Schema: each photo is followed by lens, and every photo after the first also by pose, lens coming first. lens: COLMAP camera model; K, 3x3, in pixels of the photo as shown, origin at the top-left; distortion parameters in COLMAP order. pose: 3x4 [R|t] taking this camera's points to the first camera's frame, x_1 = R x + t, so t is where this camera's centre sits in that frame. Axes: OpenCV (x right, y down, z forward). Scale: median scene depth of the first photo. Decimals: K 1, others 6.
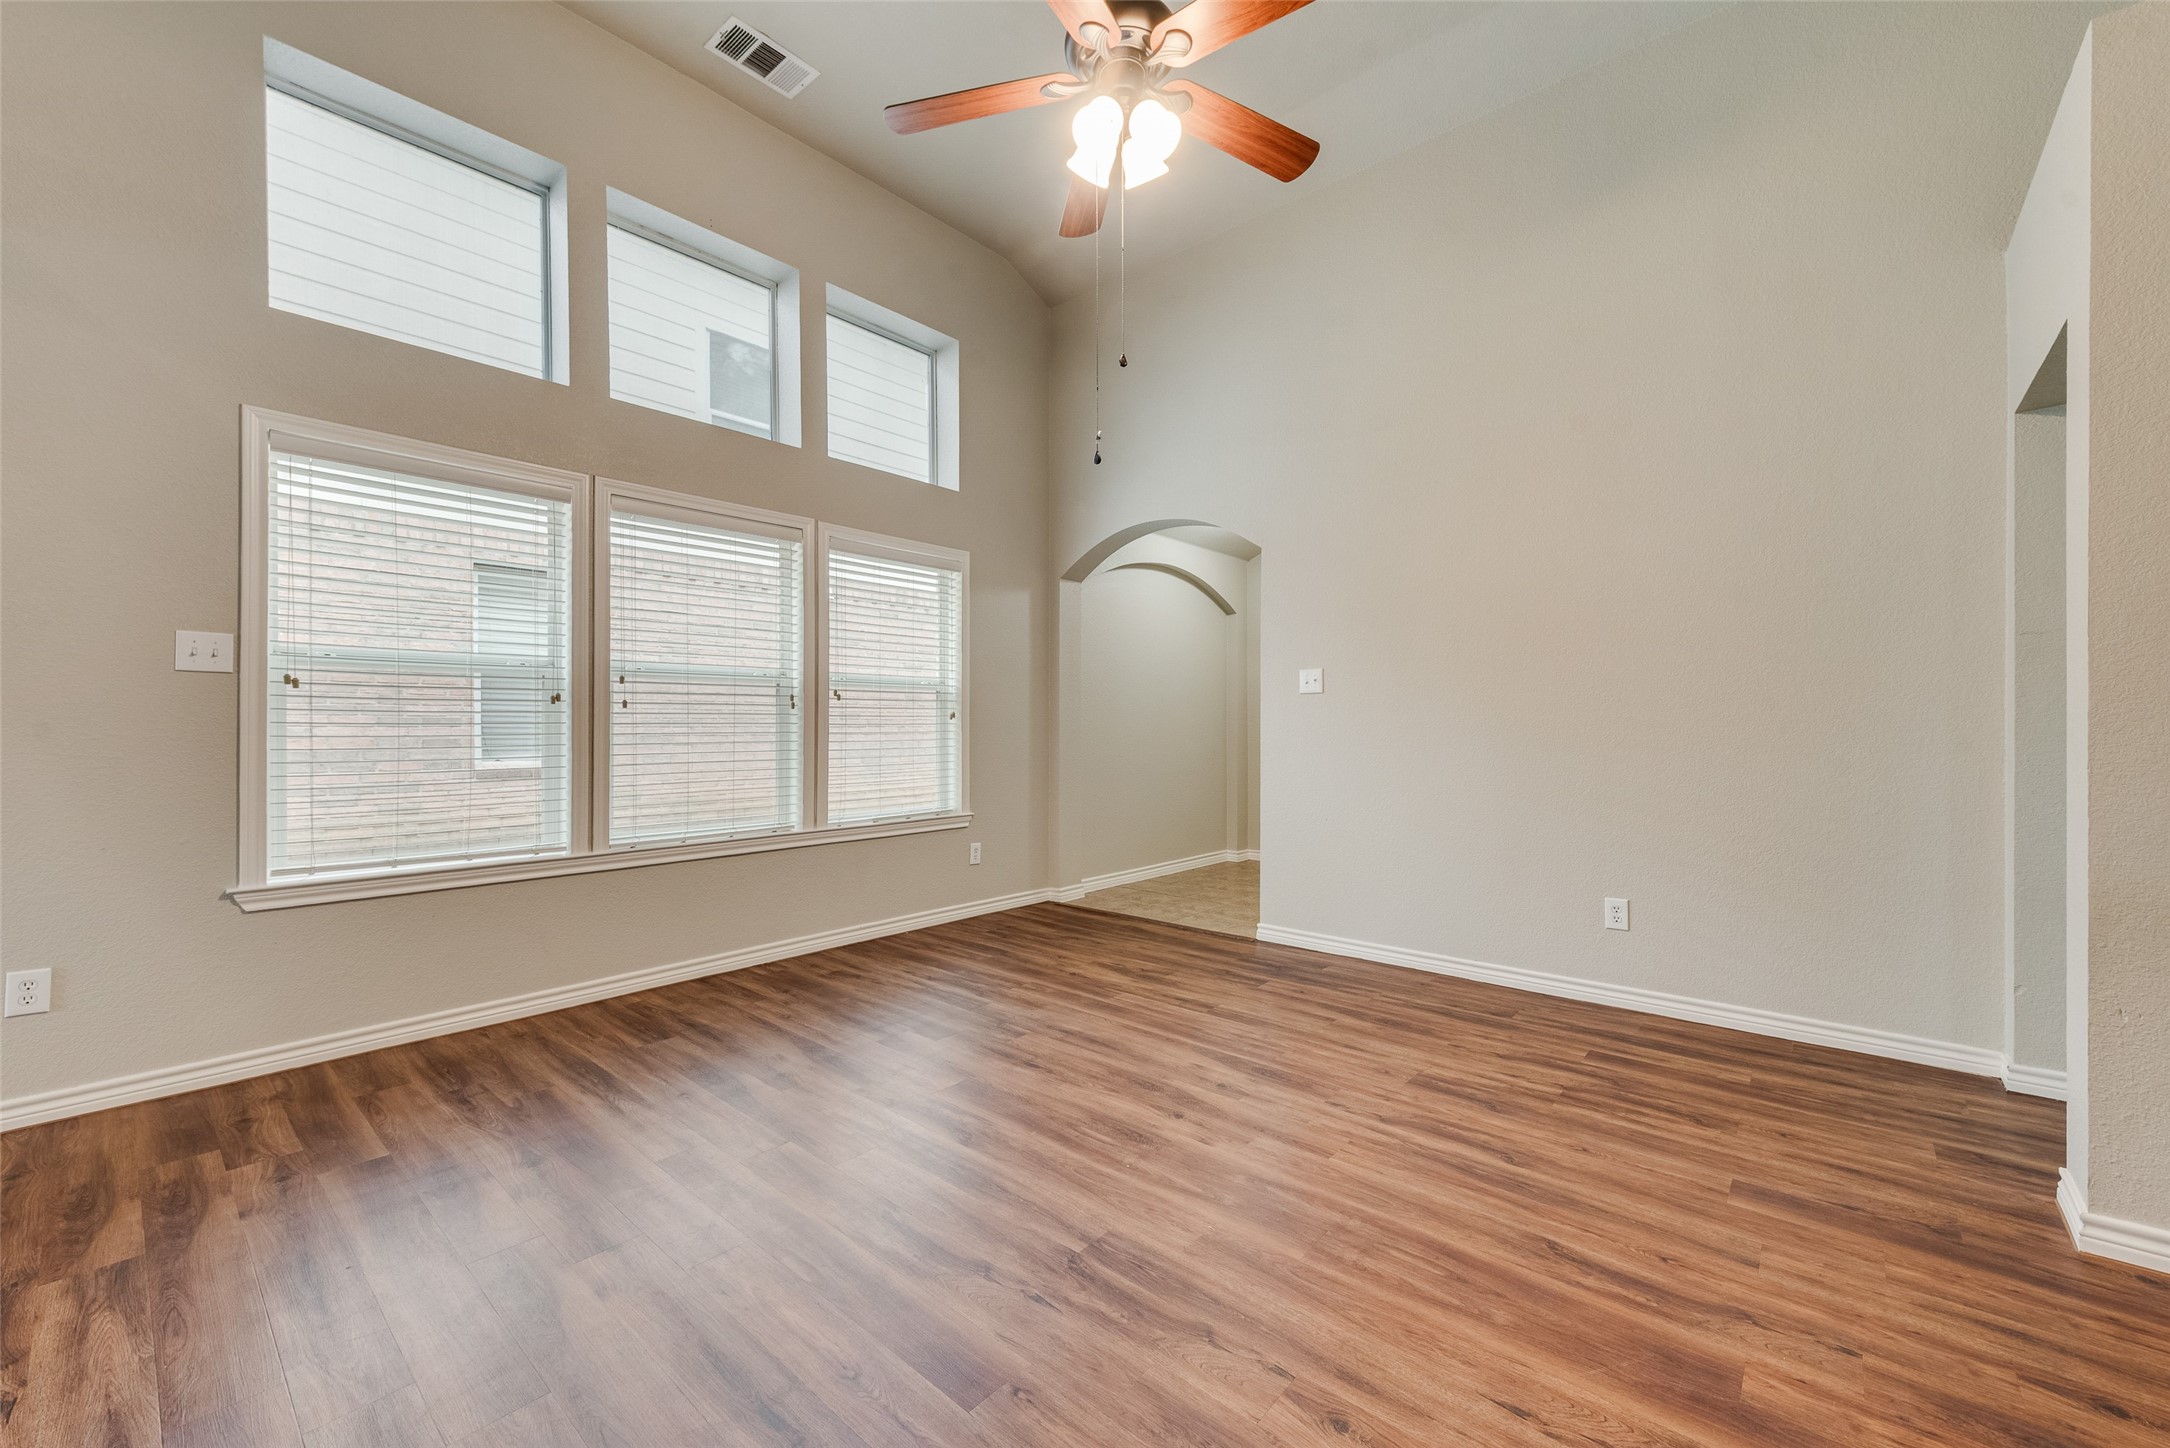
lens RADIAL K [[846.3, 0, 1086.2], [0, 846.3, 727.9], [0, 0, 1]] dist [0.008037, -0.002961]
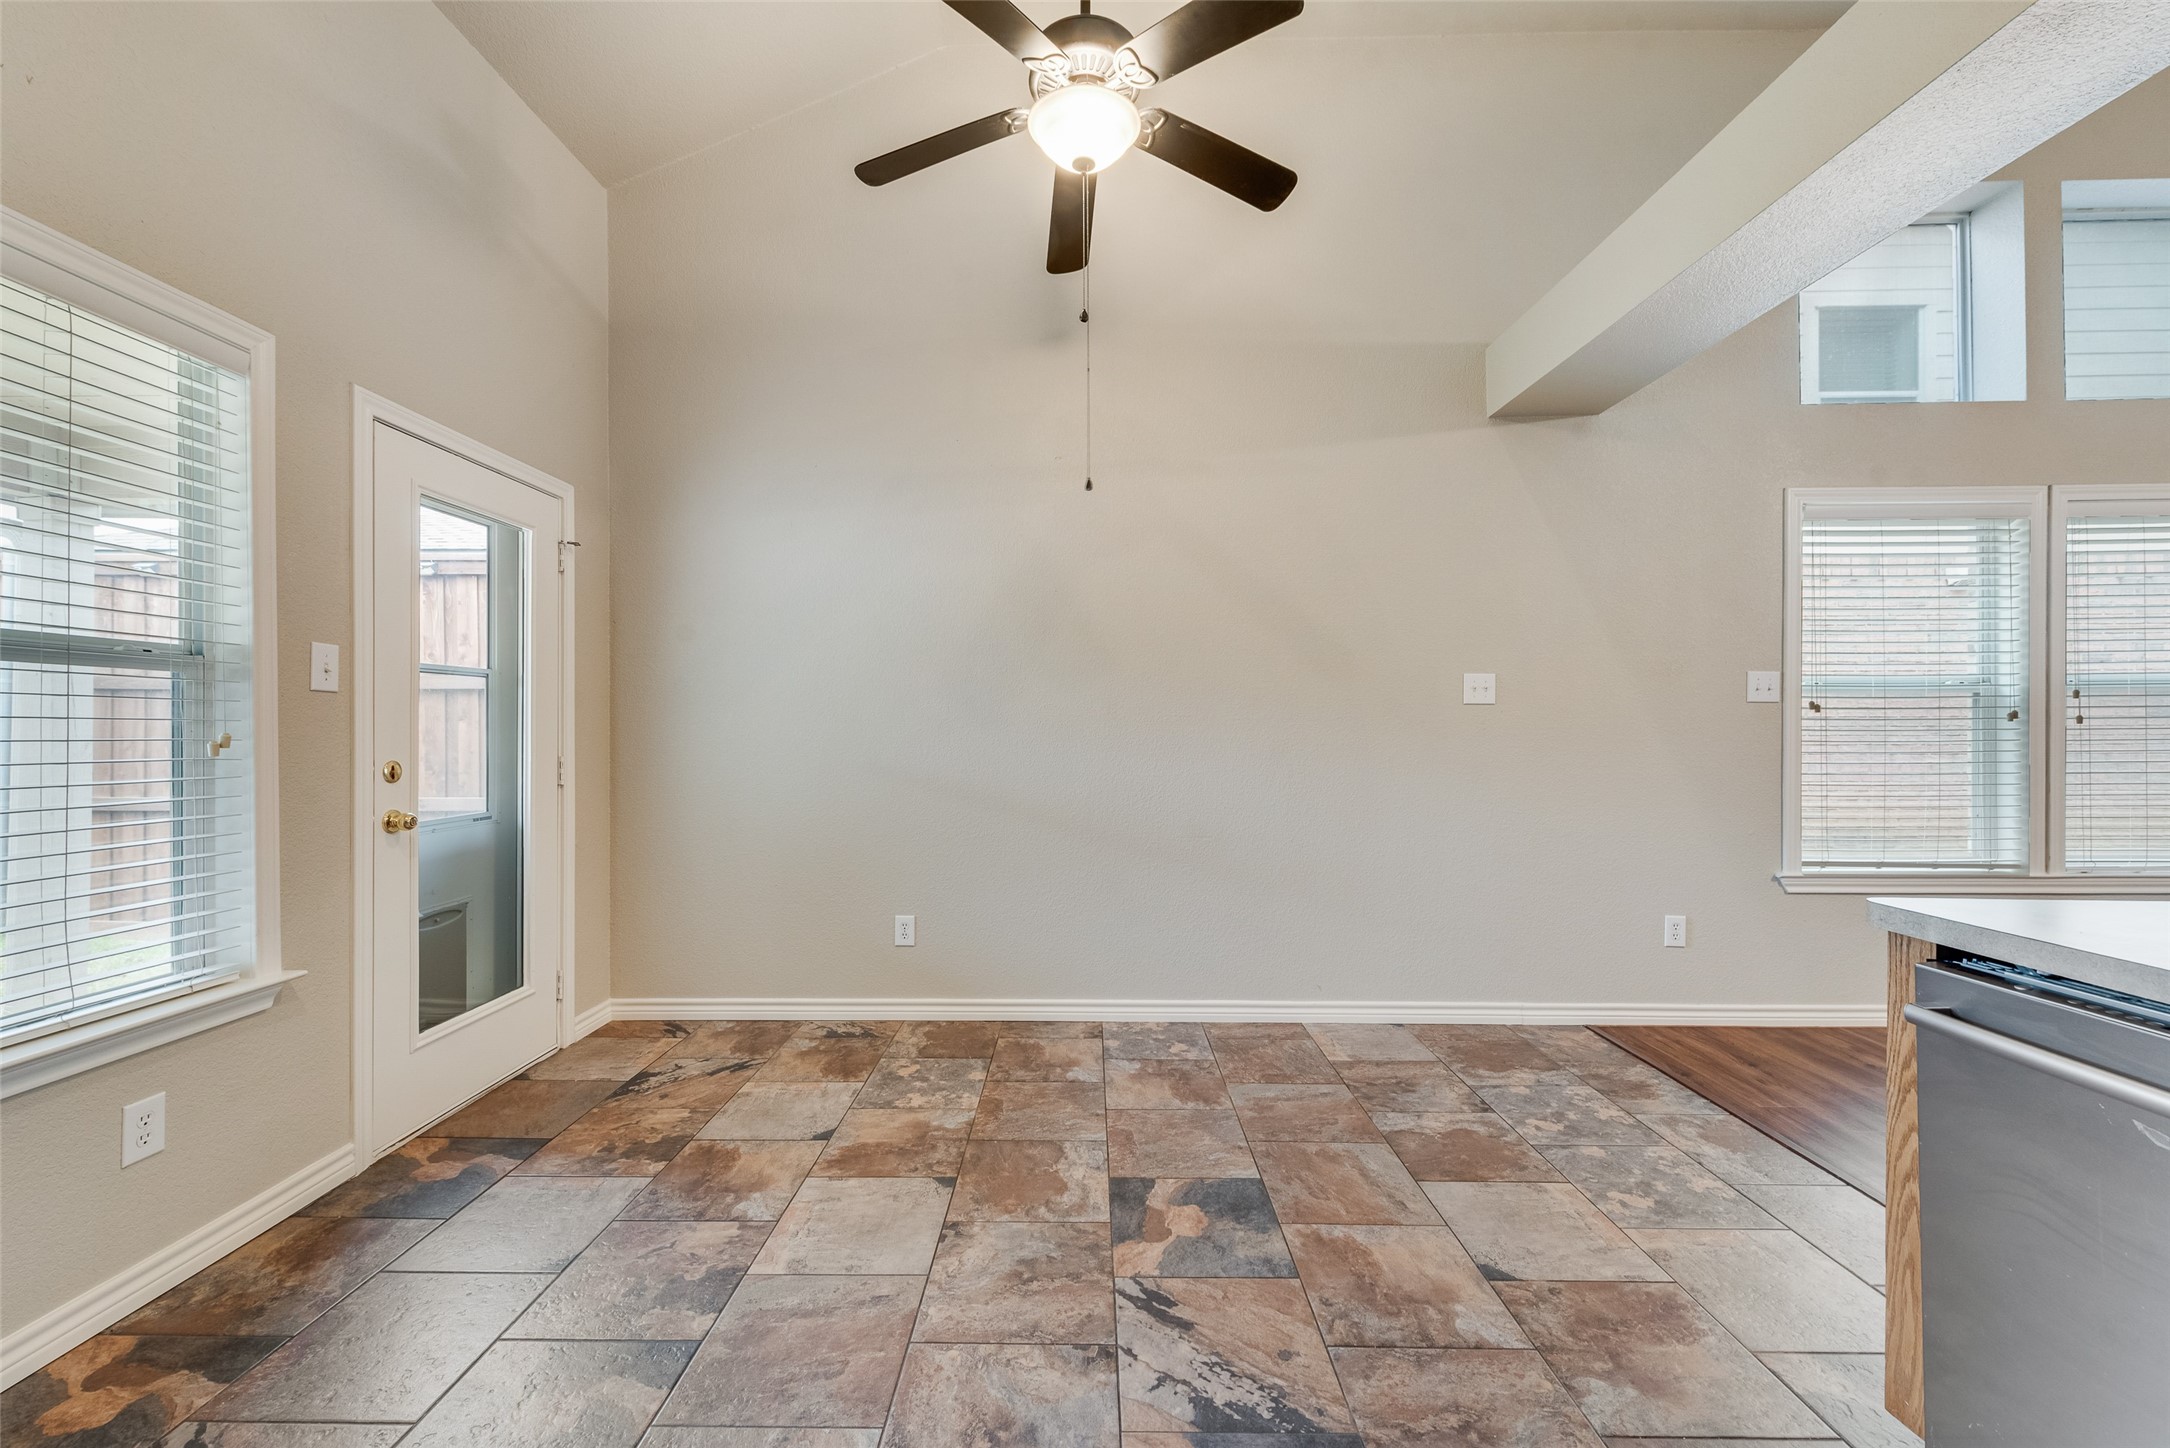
lens RADIAL K [[929.5, 0, 1073.8], [0, 929.5, 738.9], [0, 0, 1]] dist [-0.002499, 0.000071]
pose [[0.635840, -0.008109, -0.771778, -0.553418], [0.001726, 0.999957, -0.009085, 0.000911], [0.771819, 0.004445, 0.635827, -0.623604]]
